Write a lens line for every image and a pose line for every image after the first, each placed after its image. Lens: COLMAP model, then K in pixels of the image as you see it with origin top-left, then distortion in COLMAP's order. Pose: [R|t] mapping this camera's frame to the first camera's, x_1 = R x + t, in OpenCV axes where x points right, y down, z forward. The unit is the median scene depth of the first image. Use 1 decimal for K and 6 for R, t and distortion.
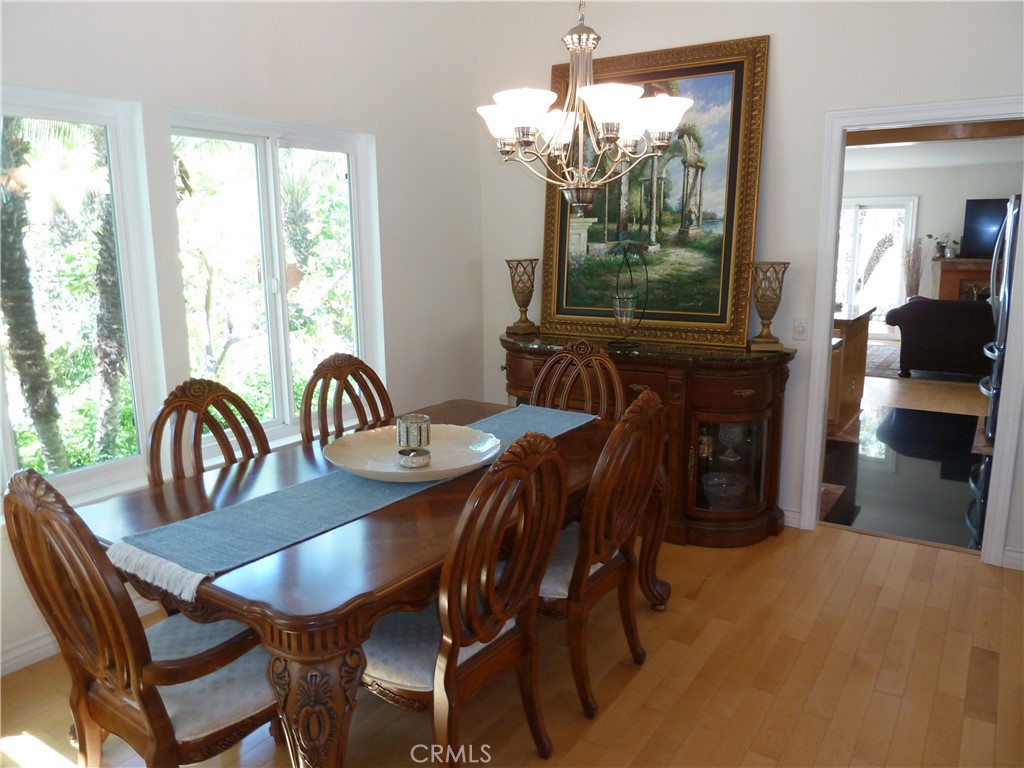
lens RADIAL K [[759.6, 0, 509.6], [0, 759.6, 384.6], [0, 0, 1]] dist [-0.039463, 0.017988]
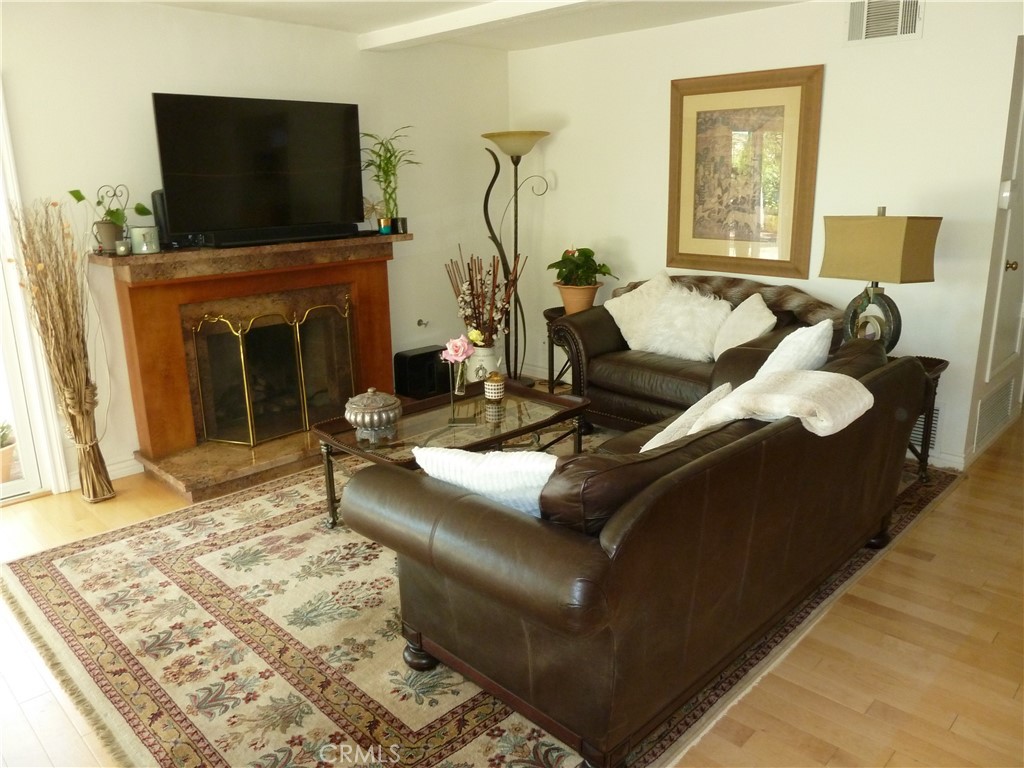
lens RADIAL K [[759.6, 0, 515.1], [0, 759.6, 379.2], [0, 0, 1]] dist [-0.039463, 0.017988]
pose [[0.189999, -0.247858, 0.949983, 0.252140], [0.191939, 0.958314, 0.211643, -0.152568], [-0.962839, 0.142127, 0.229652, 0.747952]]
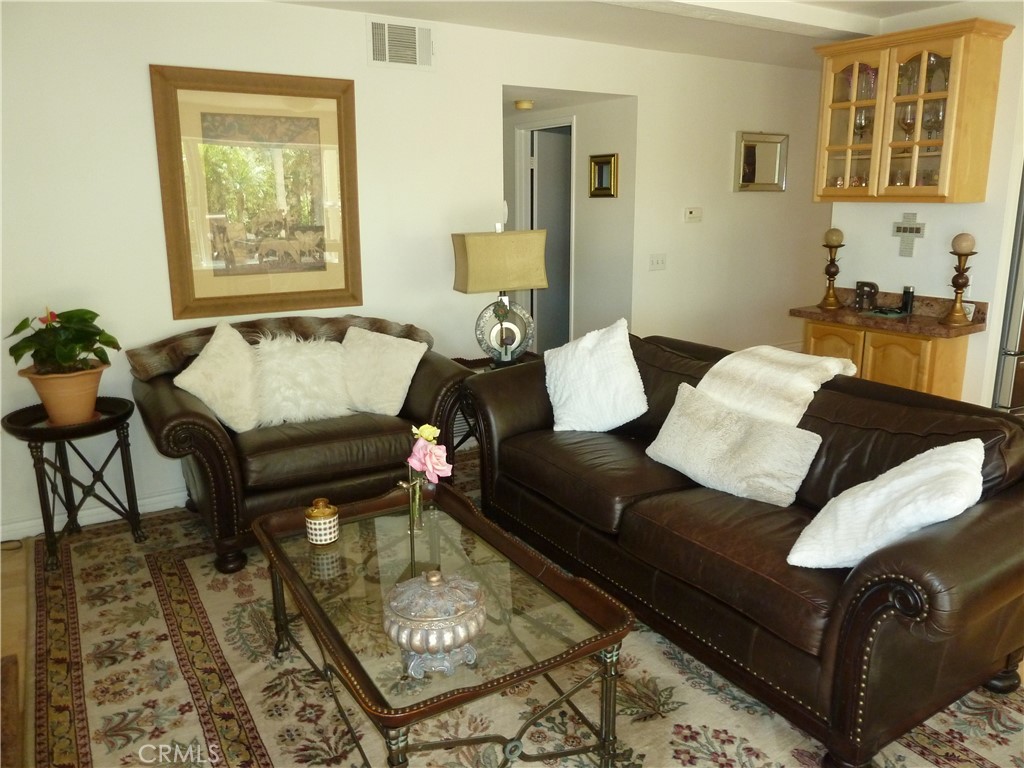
lens RADIAL K [[759.6, 0, 510.9], [0, 759.6, 377.9], [0, 0, 1]] dist [-0.039463, 0.017988]
pose [[-0.912730, -0.084991, 0.399624, 0.462889], [0.084231, 0.917967, 0.387611, -0.199176], [-0.399785, 0.387445, -0.830697, 0.998611]]
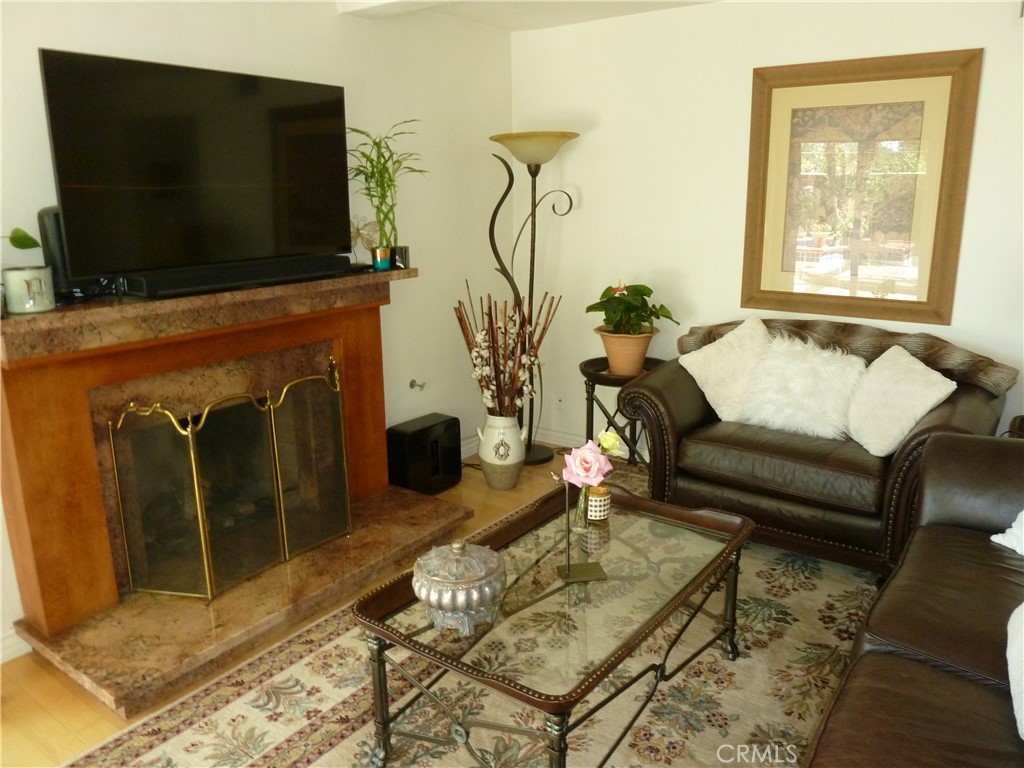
lens RADIAL K [[759.6, 0, 512.6], [0, 759.6, 378.8], [0, 0, 1]] dist [-0.039463, 0.017988]
pose [[0.038459, -0.229956, 0.972441, 0.368697], [0.190743, 0.956956, 0.218750, -0.170827], [-0.980886, 0.177073, 0.080666, 0.844293]]
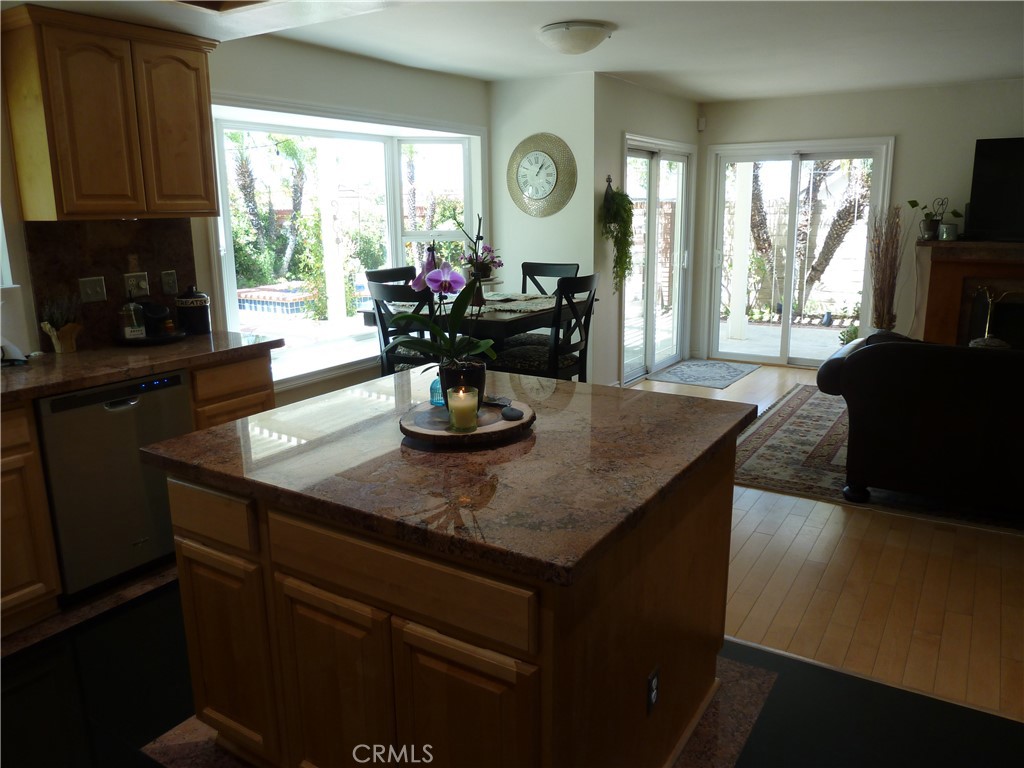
lens RADIAL K [[759.6, 0, 518.5], [0, 759.6, 383.3], [0, 0, 1]] dist [-0.039463, 0.017988]
pose [[0.999649, -0.013087, 0.023018, 0.234873], [0.012126, 0.999067, 0.041445, -0.084974], [-0.023539, -0.041151, 0.998876, 0.413447]]
